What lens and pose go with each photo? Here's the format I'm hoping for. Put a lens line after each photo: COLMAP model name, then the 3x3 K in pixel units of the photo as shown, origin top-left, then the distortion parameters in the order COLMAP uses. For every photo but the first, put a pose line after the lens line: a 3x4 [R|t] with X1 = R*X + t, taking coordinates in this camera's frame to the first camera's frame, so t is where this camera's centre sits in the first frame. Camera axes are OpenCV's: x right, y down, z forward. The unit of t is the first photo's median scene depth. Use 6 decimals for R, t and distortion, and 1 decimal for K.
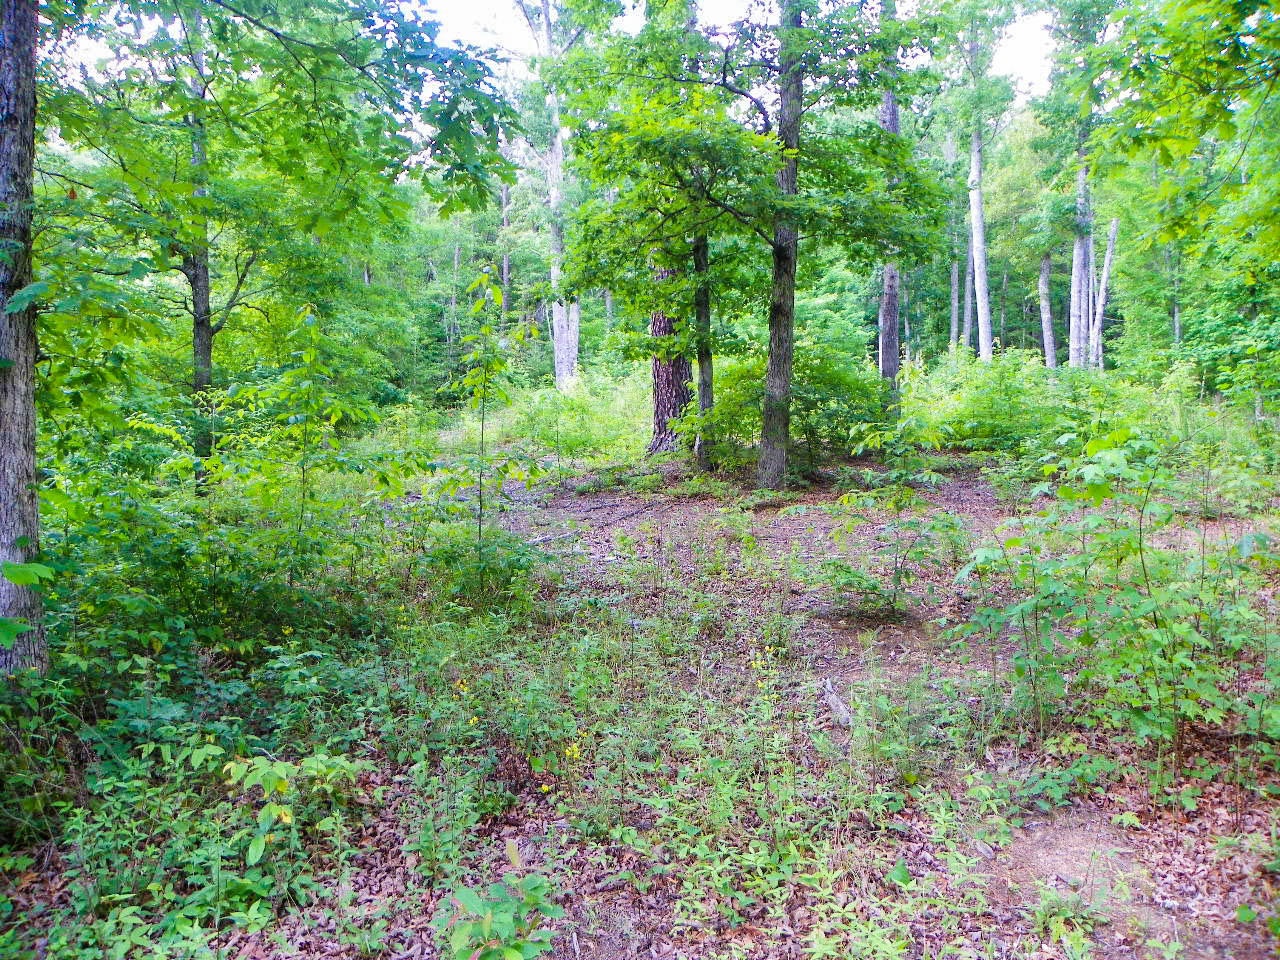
lens RADIAL K [[965.7, 0, 641.9], [0, 965.7, 487.5], [0, 0, 1]] dist [-0.158982, 0.097469]
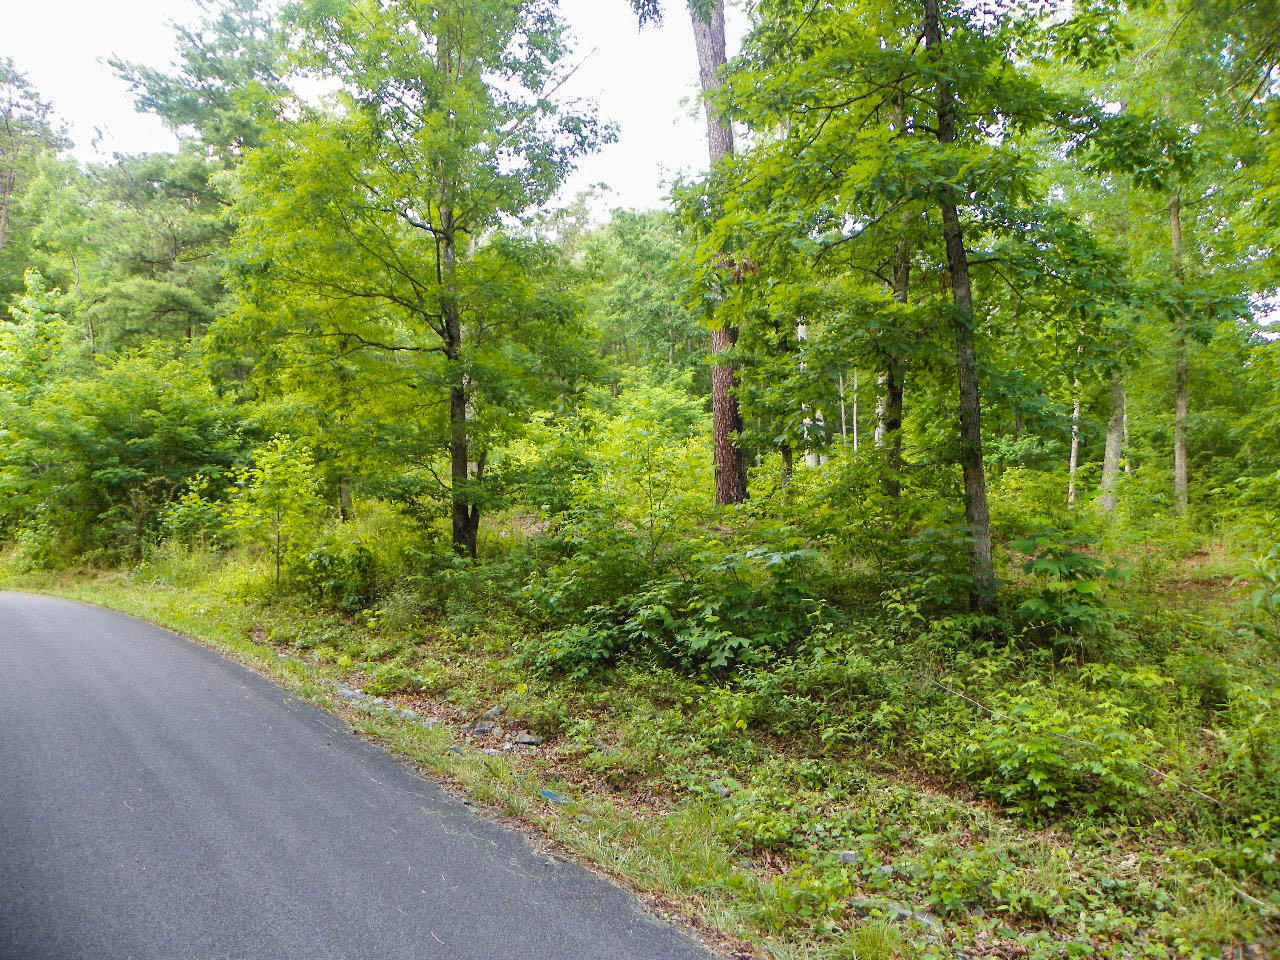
lens RADIAL K [[965.7, 0, 641.9], [0, 965.7, 487.5], [0, 0, 1]] dist [-0.158982, 0.097469]
pose [[0.936709, 0.048496, 0.346735, -0.290068], [-0.017777, 0.995671, -0.091236, 0.022872], [-0.349659, 0.079298, 0.933515, -0.097846]]
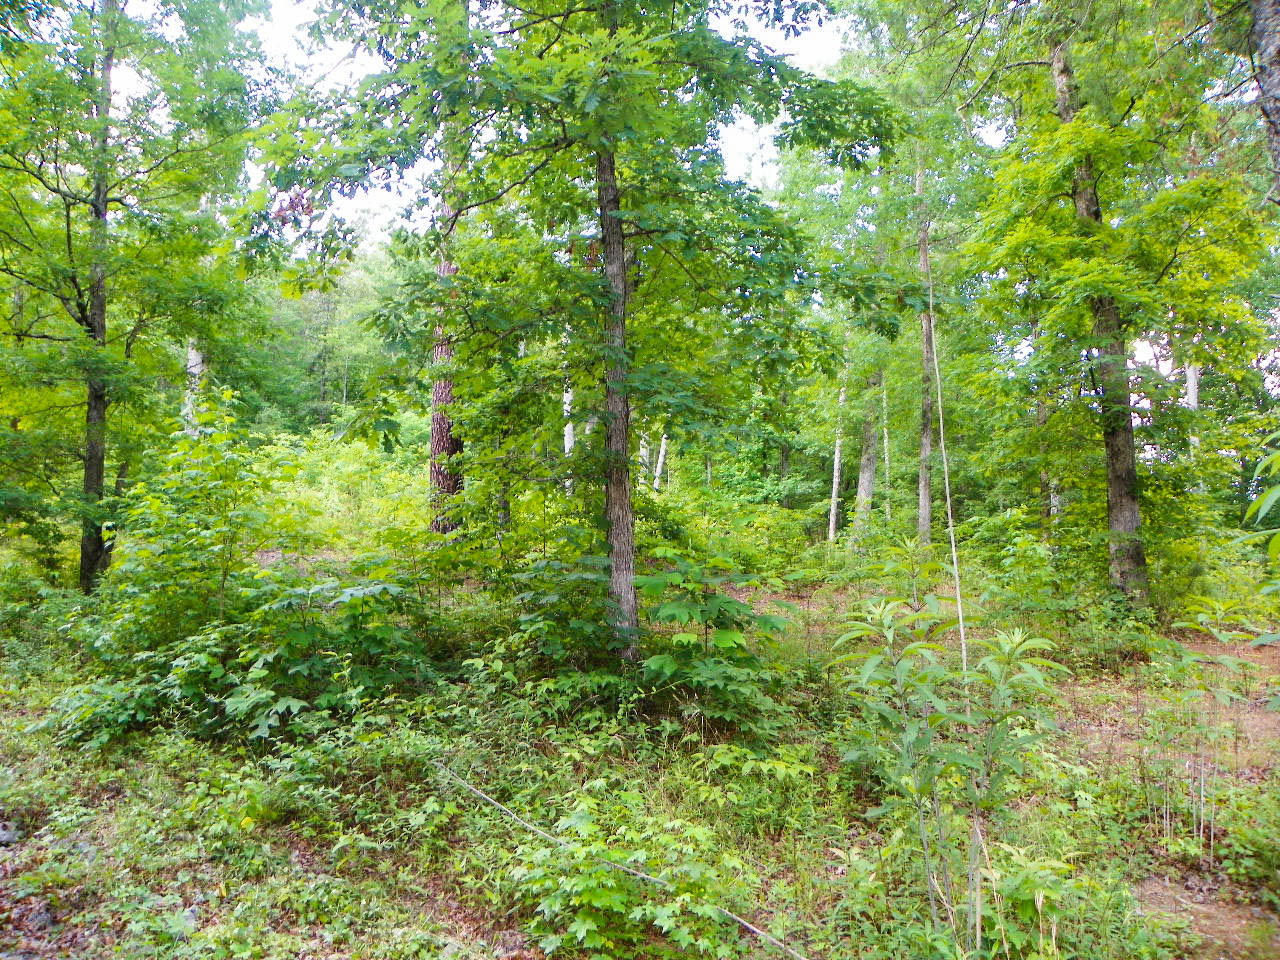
lens RADIAL K [[965.7, 0, 641.9], [0, 965.7, 487.5], [0, 0, 1]] dist [-0.158982, 0.097469]
pose [[0.841996, 0.089703, 0.531973, -0.214944], [-0.020943, 0.990771, -0.133919, 0.020337], [-0.539076, 0.101618, 0.836104, -0.063019]]
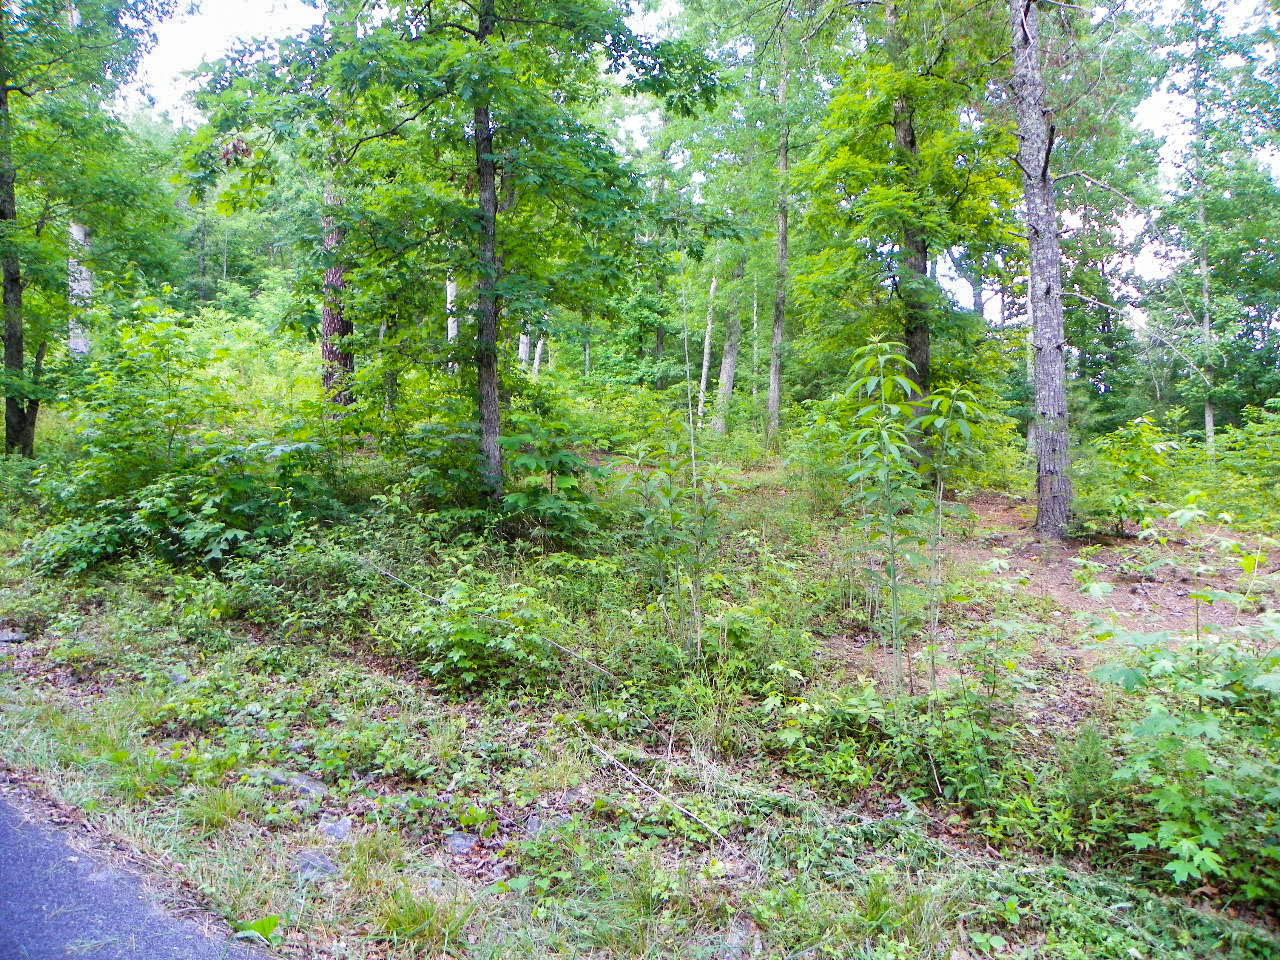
lens RADIAL K [[965.7, 0, 641.9], [0, 965.7, 487.5], [0, 0, 1]] dist [-0.158982, 0.097469]
pose [[0.771522, 0.027213, 0.635620, -0.247742], [-0.024410, 0.999615, -0.013168, 0.028772], [-0.635734, -0.005356, 0.771890, -0.126443]]
